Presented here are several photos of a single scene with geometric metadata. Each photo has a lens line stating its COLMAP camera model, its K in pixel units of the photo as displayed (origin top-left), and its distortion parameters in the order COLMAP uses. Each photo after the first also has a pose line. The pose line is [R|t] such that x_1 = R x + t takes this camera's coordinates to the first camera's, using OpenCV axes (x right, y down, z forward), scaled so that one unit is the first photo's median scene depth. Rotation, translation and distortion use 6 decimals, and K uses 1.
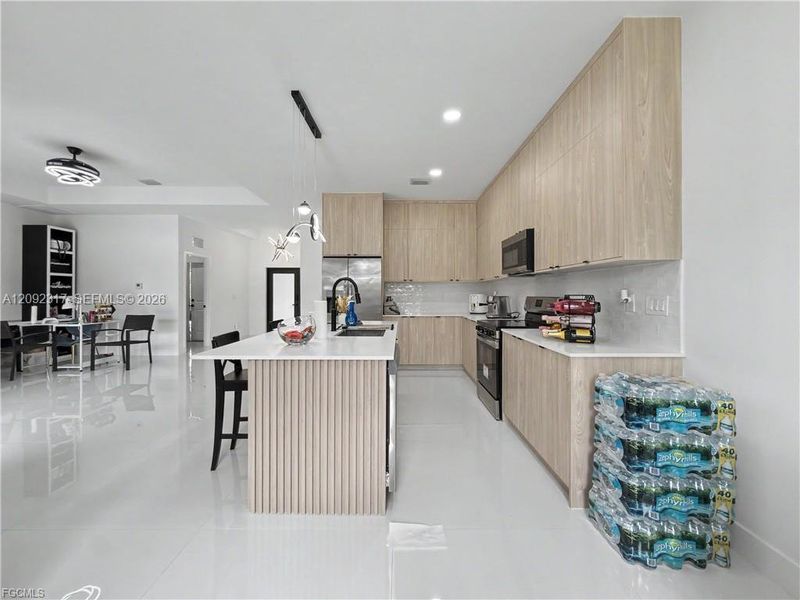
lens RADIAL K [[321.6, 0, 399.8], [0, 321.6, 293.2], [0, 0, 1]] dist [0.000029, -0.000182]
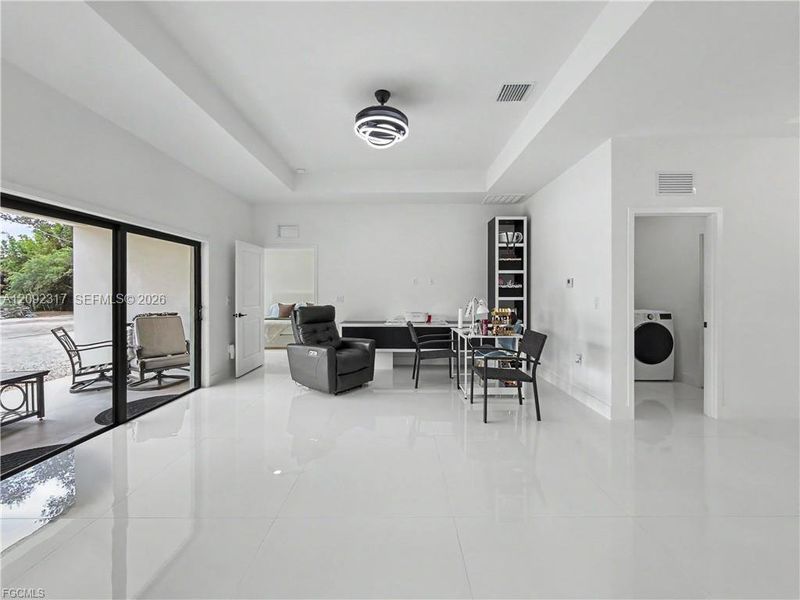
lens RADIAL K [[321.6, 0, 401.3], [0, 321.6, 292.8], [0, 0, 1]] dist [0.000029, -0.000182]
pose [[-0.013487, 0.001207, -0.999908, -0.191262], [-0.006107, 0.999981, 0.001290, -0.001125], [0.999890, 0.006124, -0.013479, 0.707645]]
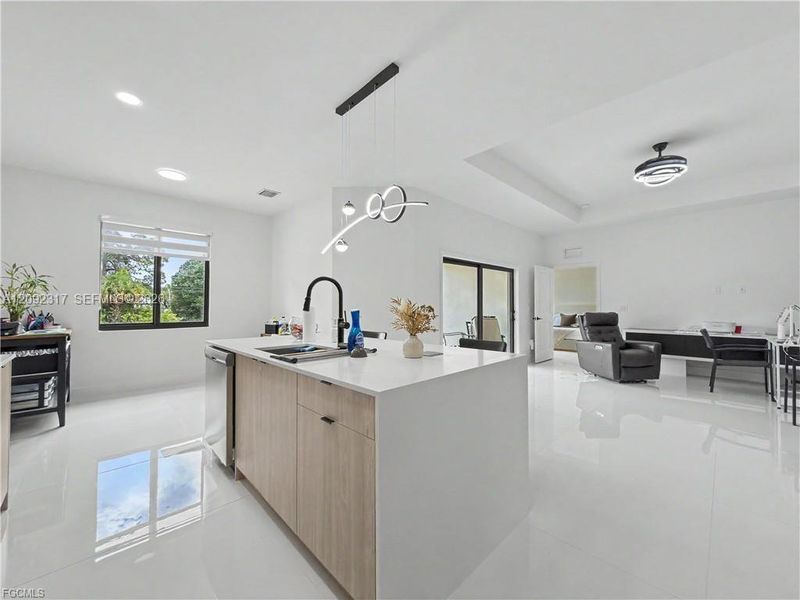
lens RADIAL K [[321.6, 0, 402.6], [0, 321.6, 299.8], [0, 0, 1]] dist [0.000029, -0.000182]
pose [[-0.720055, -0.019129, -0.693654, 0.115592], [-0.007954, 0.999782, -0.019314, 0.017226], [0.693872, -0.008389, -0.720050, 0.771995]]
